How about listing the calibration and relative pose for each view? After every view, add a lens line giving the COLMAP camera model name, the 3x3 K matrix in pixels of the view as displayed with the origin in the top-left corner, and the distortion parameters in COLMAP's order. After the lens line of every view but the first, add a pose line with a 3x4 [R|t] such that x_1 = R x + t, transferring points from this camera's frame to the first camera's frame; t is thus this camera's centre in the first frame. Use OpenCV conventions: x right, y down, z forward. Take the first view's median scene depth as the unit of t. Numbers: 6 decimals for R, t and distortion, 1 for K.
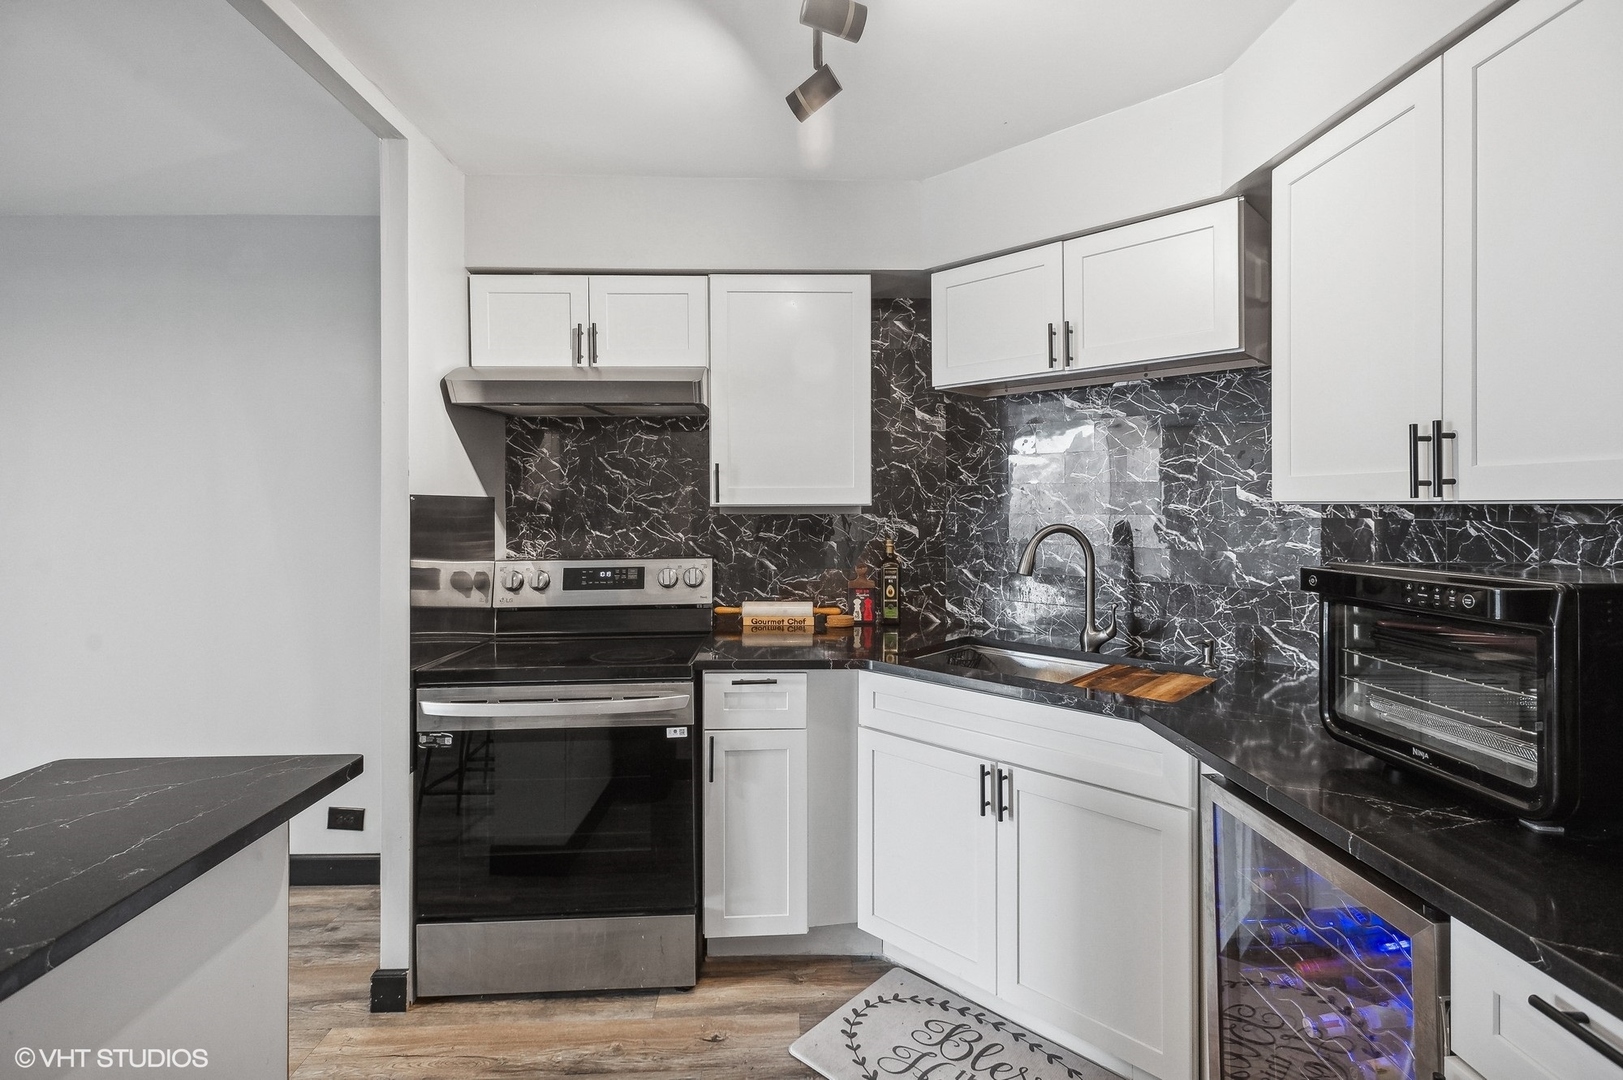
lens RADIAL K [[761.4, 0, 808.1], [0, 761.4, 503.0], [0, 0, 1]] dist [0.003811, -0.000041]
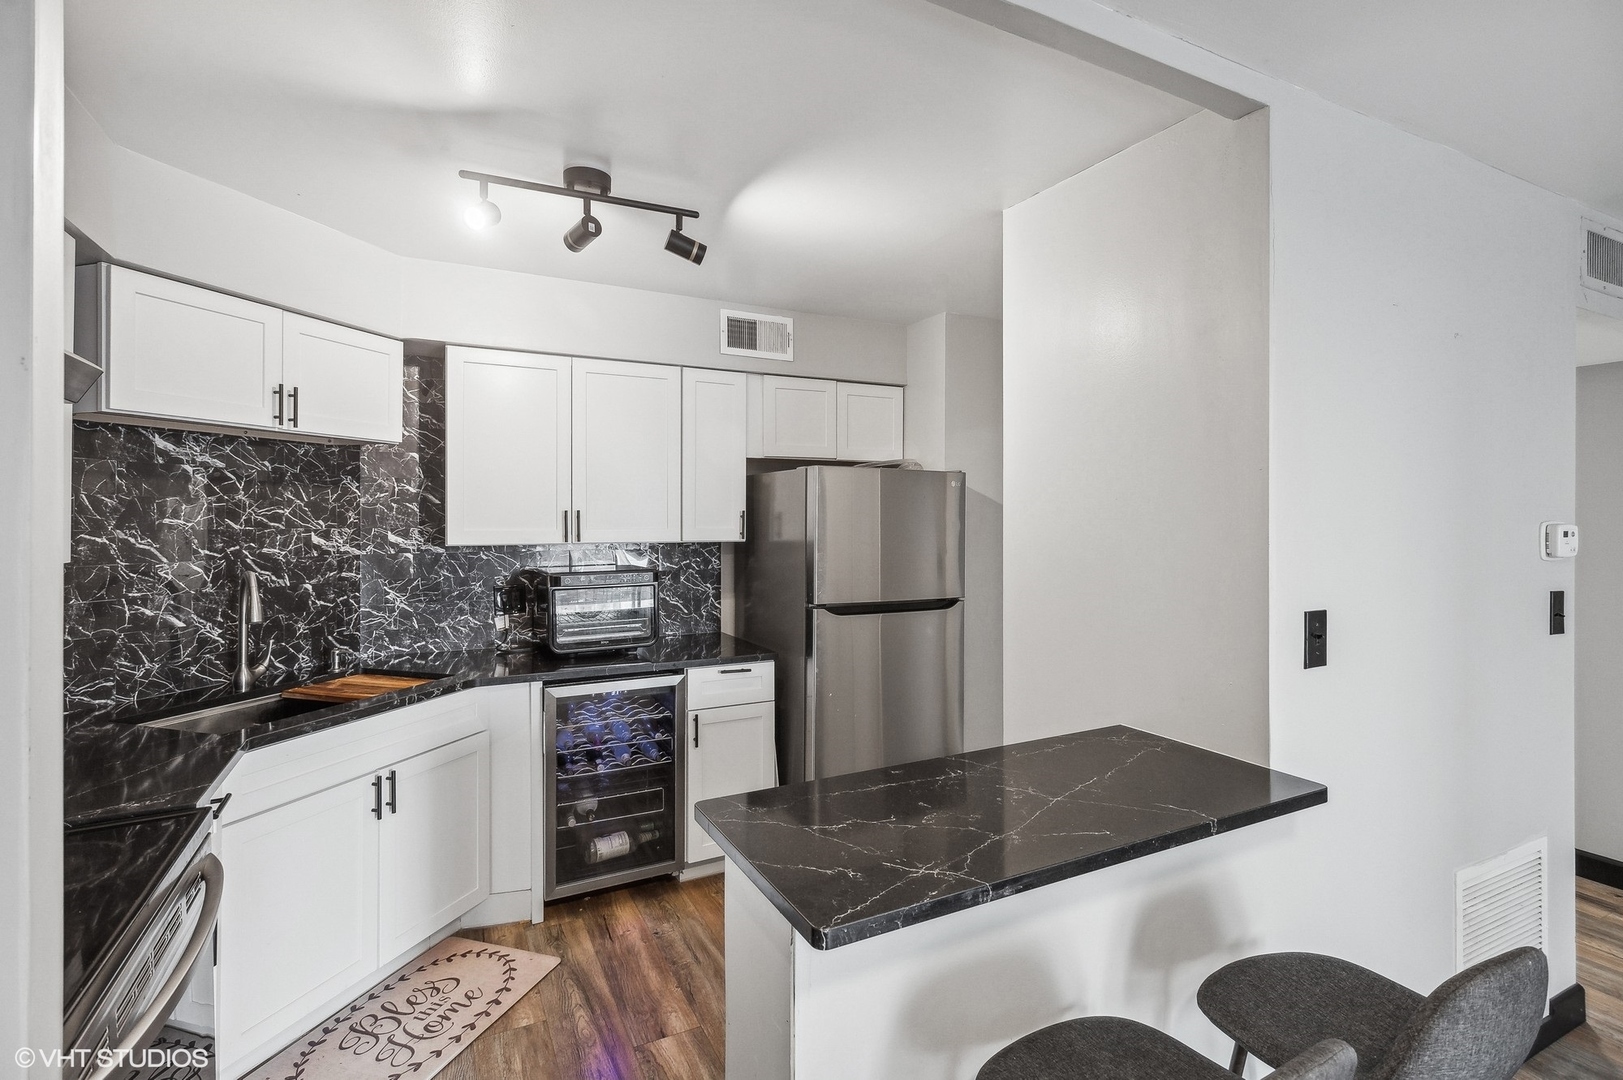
lens RADIAL K [[761.4, 0, 809.8], [0, 761.4, 513.2], [0, 0, 1]] dist [0.003811, -0.000041]
pose [[-0.418335, 0.009317, 0.908245, -0.932724], [-0.000294, 0.999946, -0.010393, -0.040902], [-0.908293, -0.004615, -0.418310, 0.742566]]
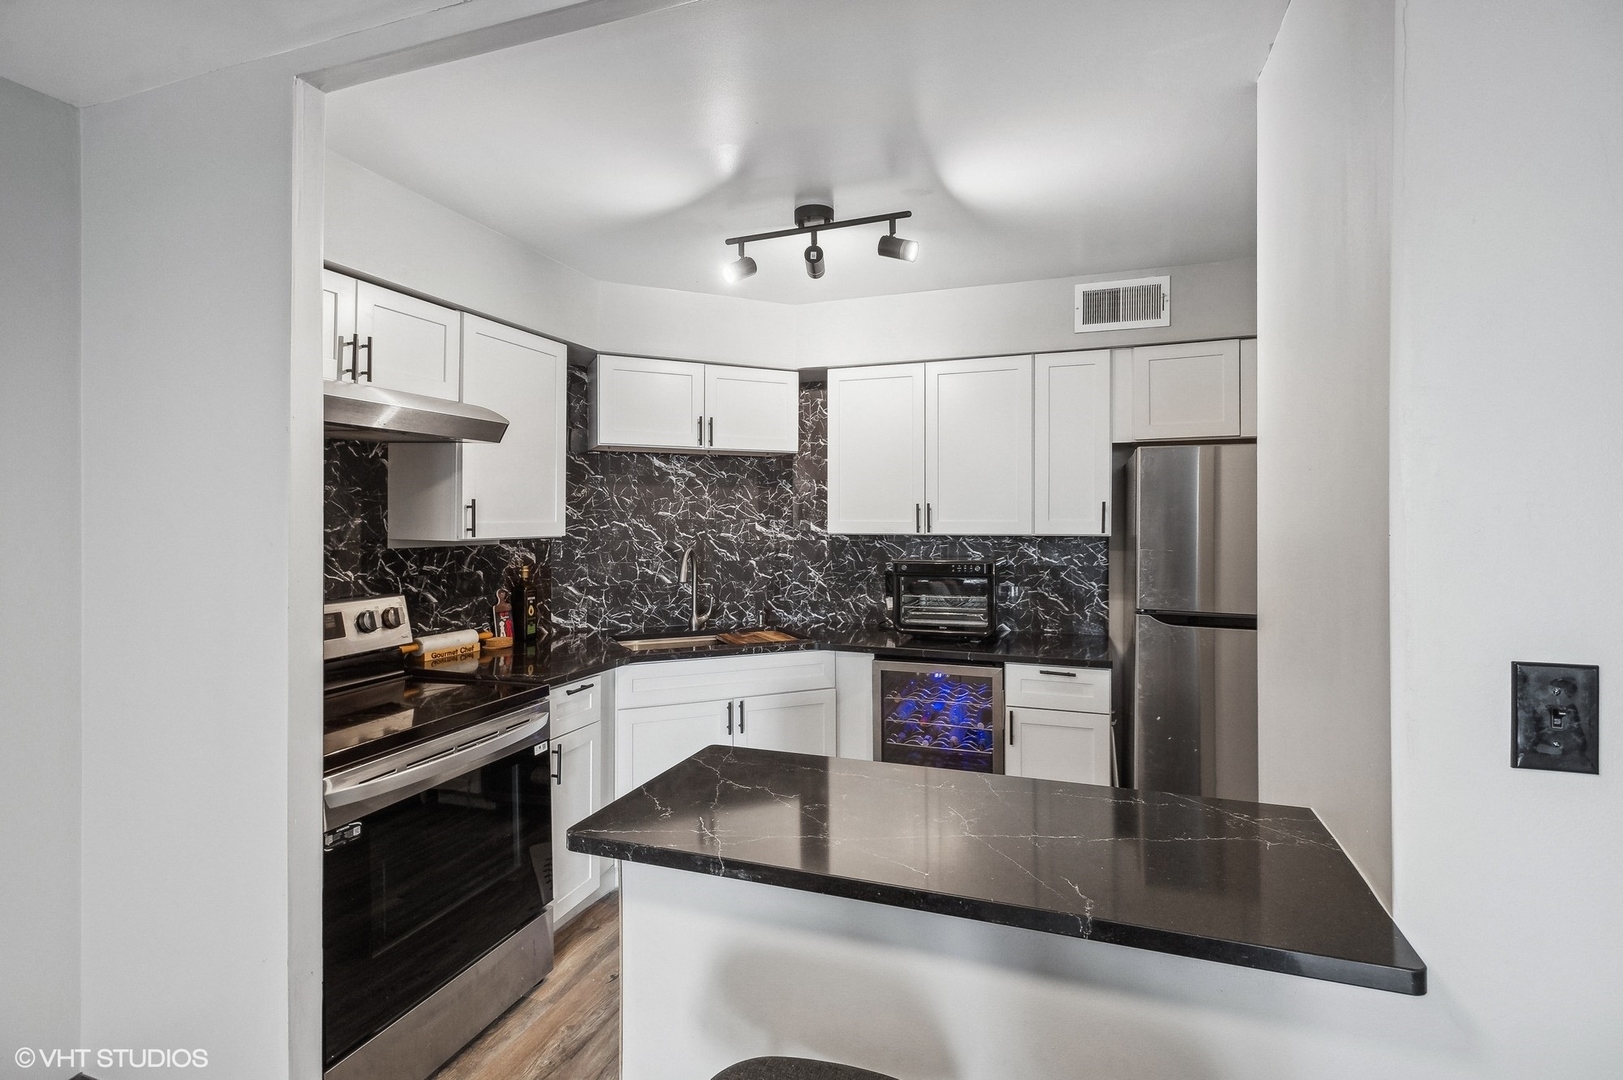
lens RADIAL K [[761.4, 0, 812.5], [0, 761.4, 513.8], [0, 0, 1]] dist [0.003811, -0.000041]
pose [[0.381130, 0.009678, 0.924471, -0.967832], [-0.003219, 0.999953, -0.009142, -0.026056], [-0.924516, 0.000509, 0.381143, 0.202625]]
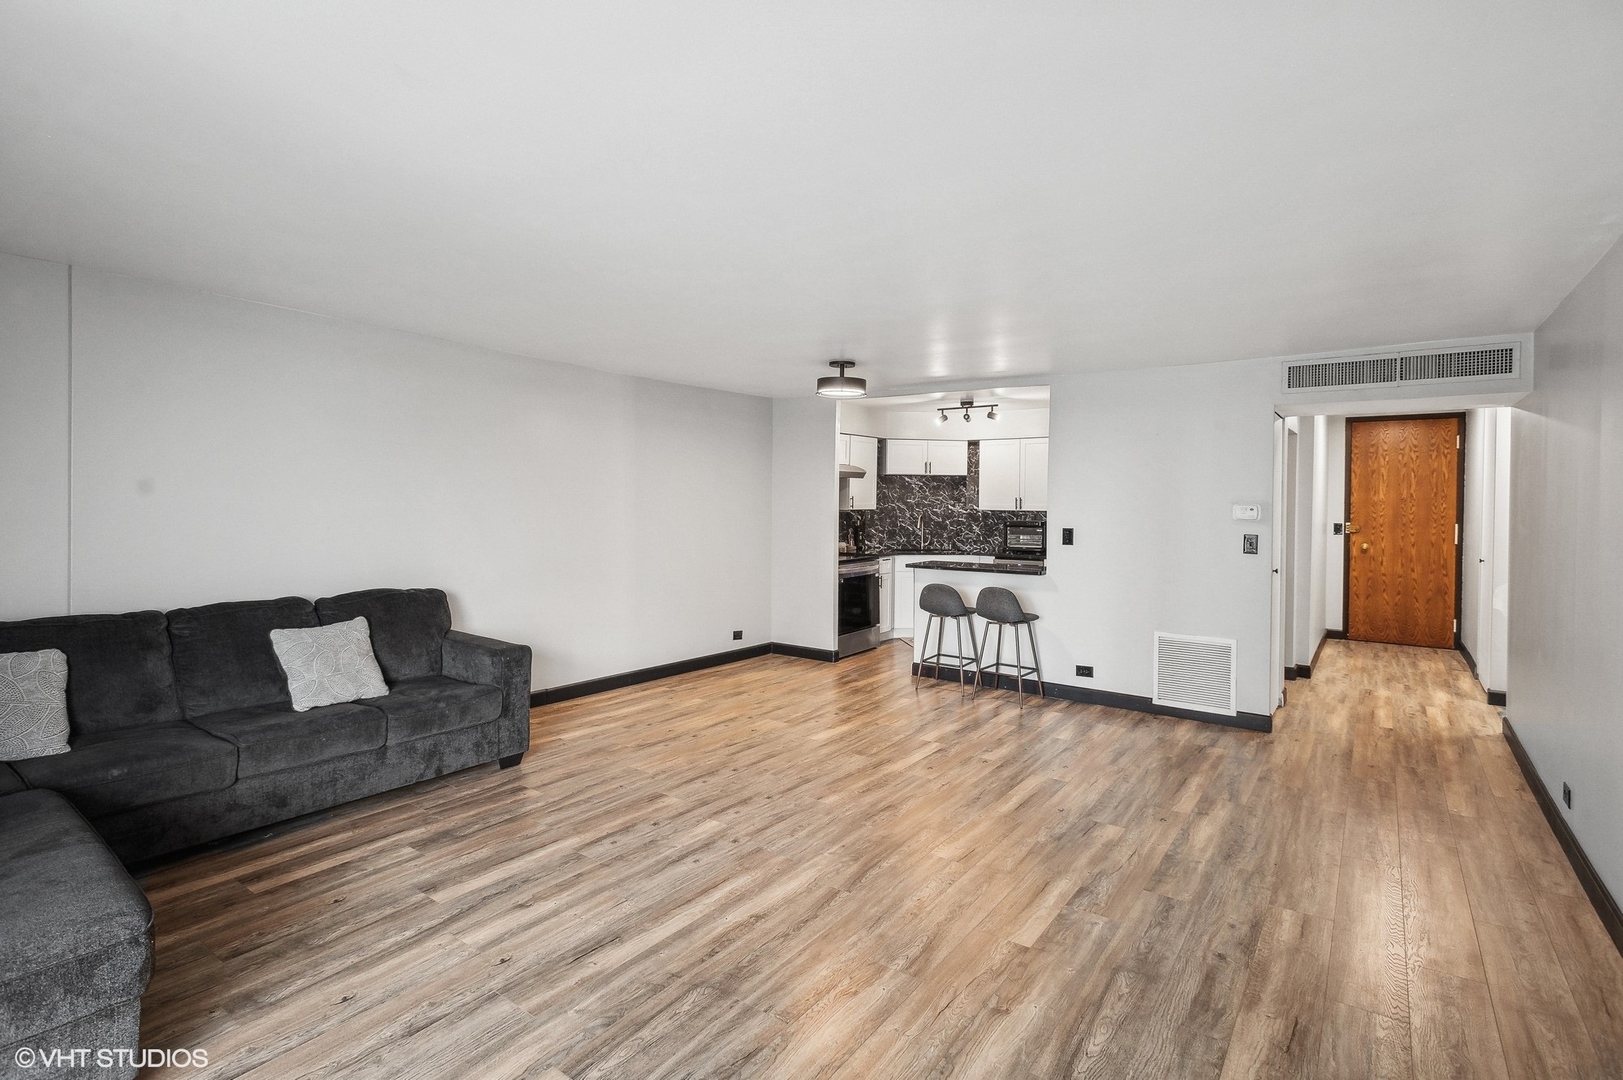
lens RADIAL K [[761.4, 0, 803.4], [0, 761.4, 508.5], [0, 0, 1]] dist [0.003811, -0.000041]
pose [[0.622602, -0.002732, 0.782534, -2.913106], [-0.010469, 0.999875, 0.011820, -0.040013], [-0.782469, -0.015552, 0.622496, -0.851910]]
